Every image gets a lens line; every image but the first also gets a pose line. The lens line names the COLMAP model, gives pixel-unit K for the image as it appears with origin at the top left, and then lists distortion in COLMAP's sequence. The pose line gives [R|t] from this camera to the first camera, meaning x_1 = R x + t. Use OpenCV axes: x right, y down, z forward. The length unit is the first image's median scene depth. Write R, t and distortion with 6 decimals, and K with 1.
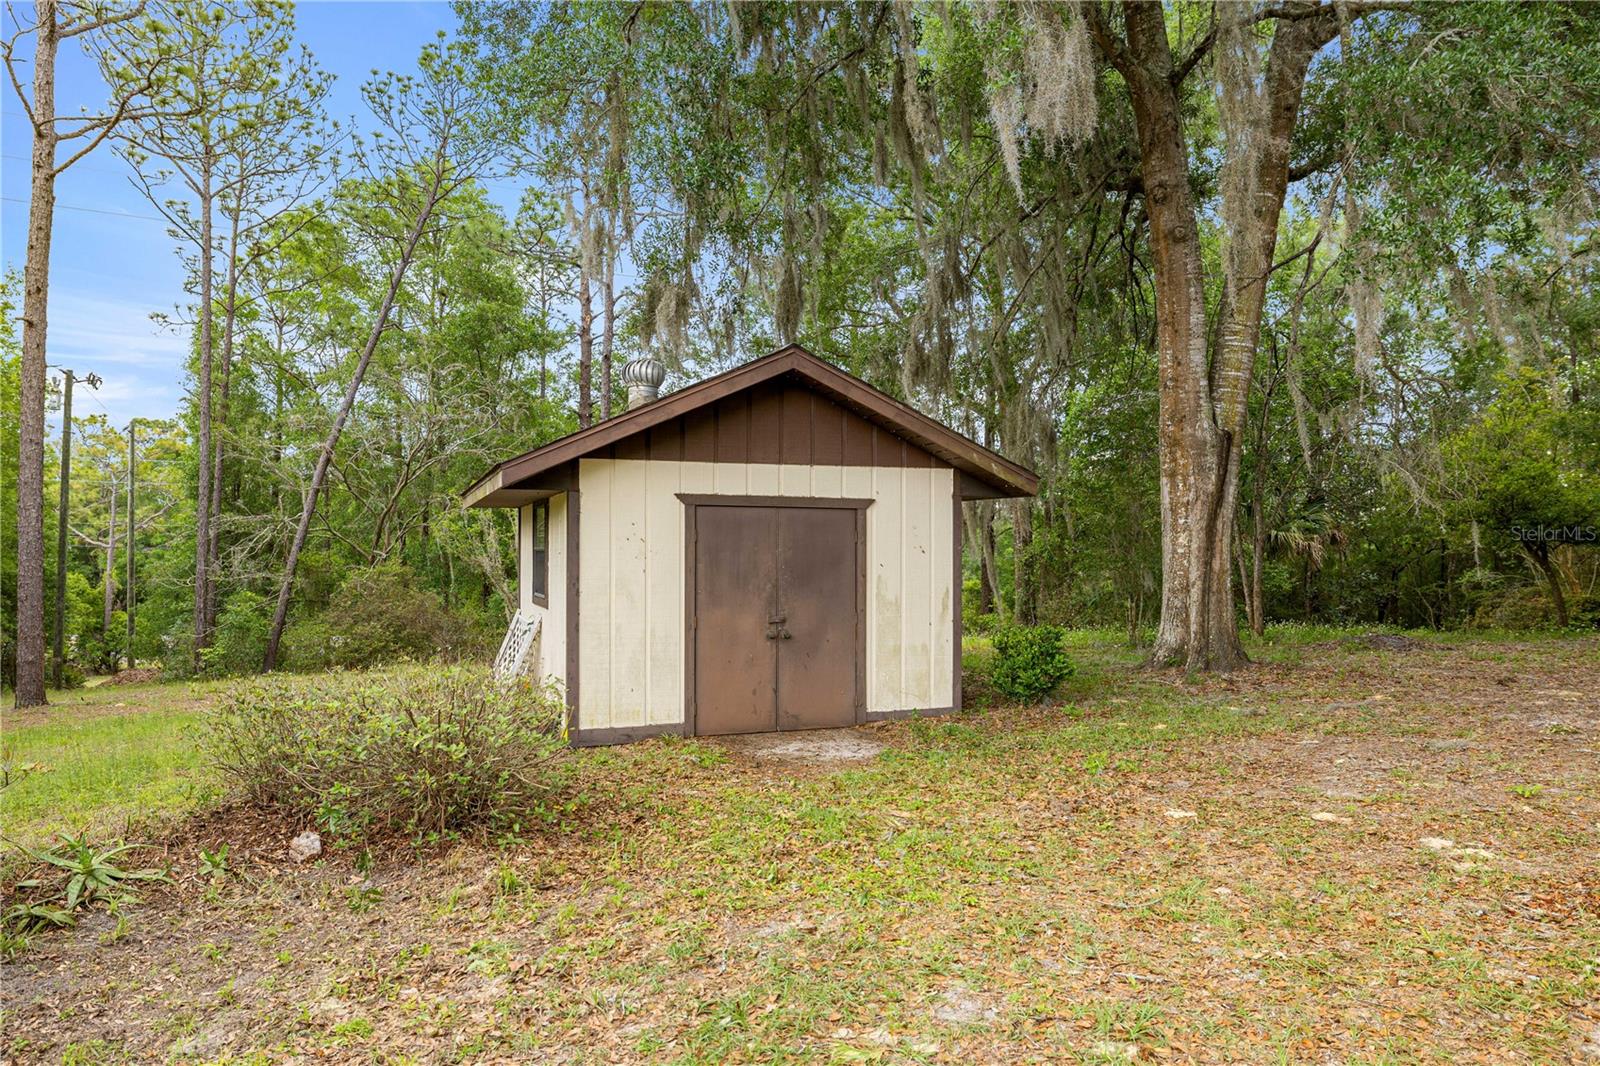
lens RADIAL K [[1088.3, 0, 801.9], [0, 1088.3, 530.8], [0, 0, 1]] dist [-0.001569, -0.000403]
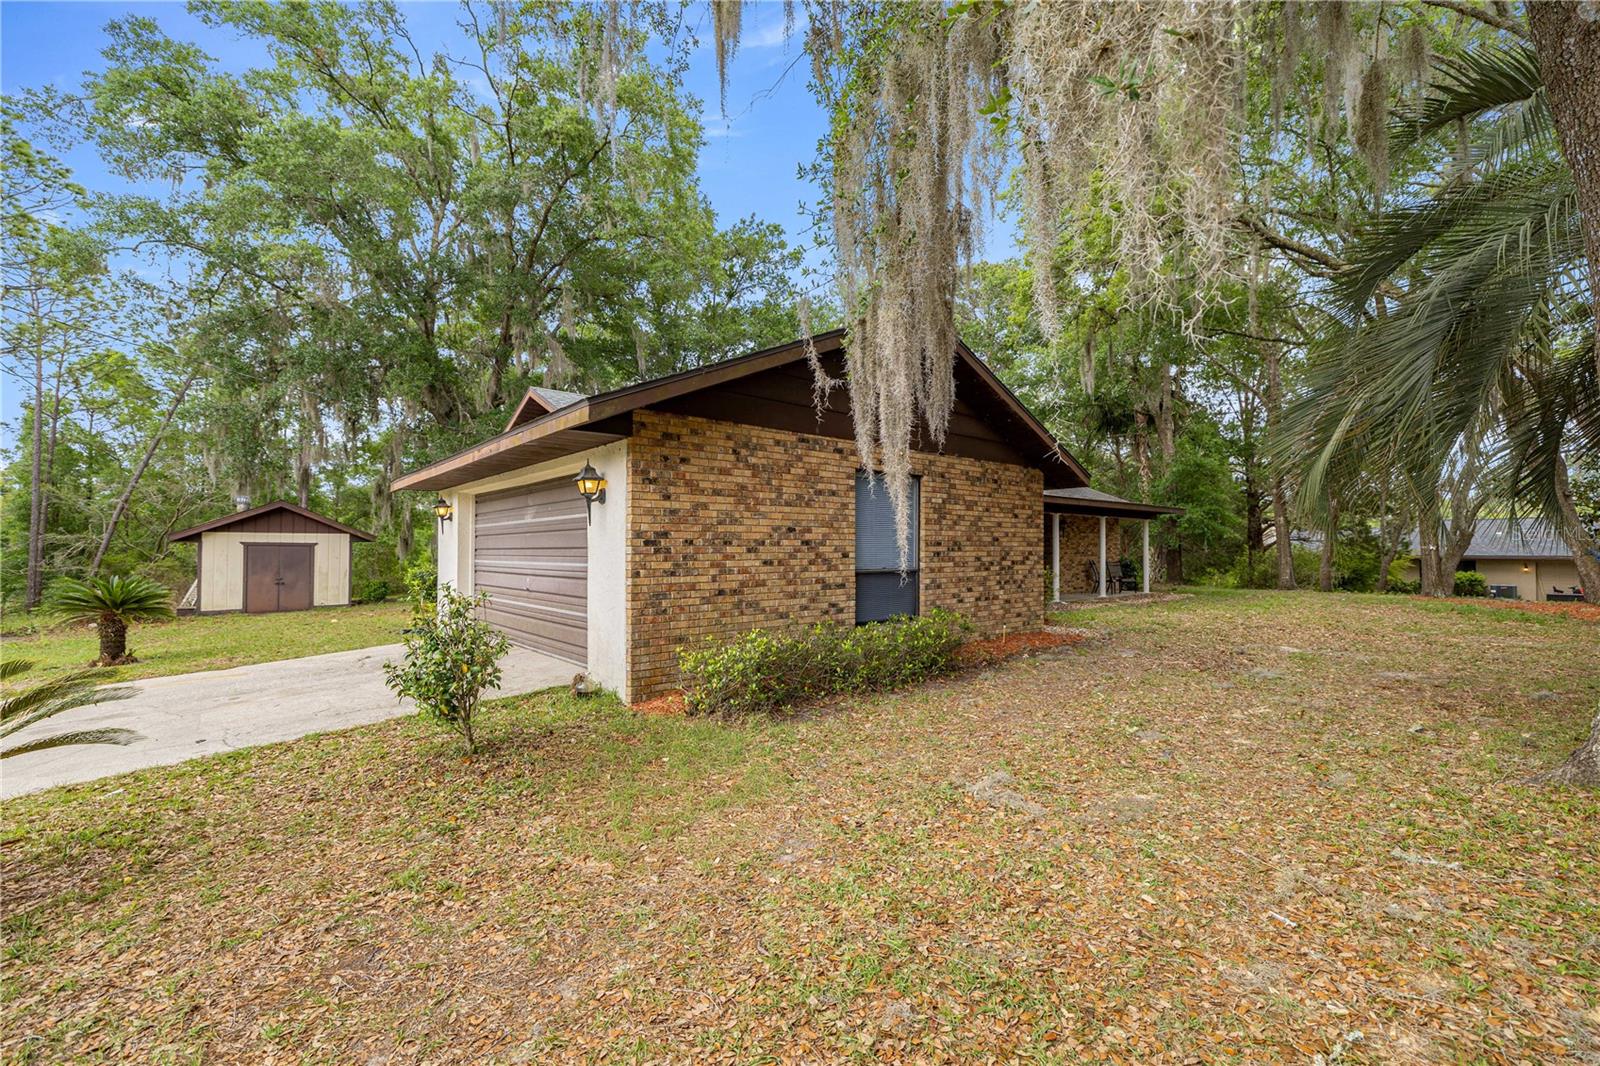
lens RADIAL K [[674.6, 0, 796.5], [0, 674.6, 540.0], [0, 0, 1]] dist [0.008861, -0.000010]
pose [[0.937650, 0.007957, 0.347489, 0.246917], [-0.008932, 0.999959, 0.001205, -0.018364], [-0.347465, -0.004234, 0.937683, -0.507248]]
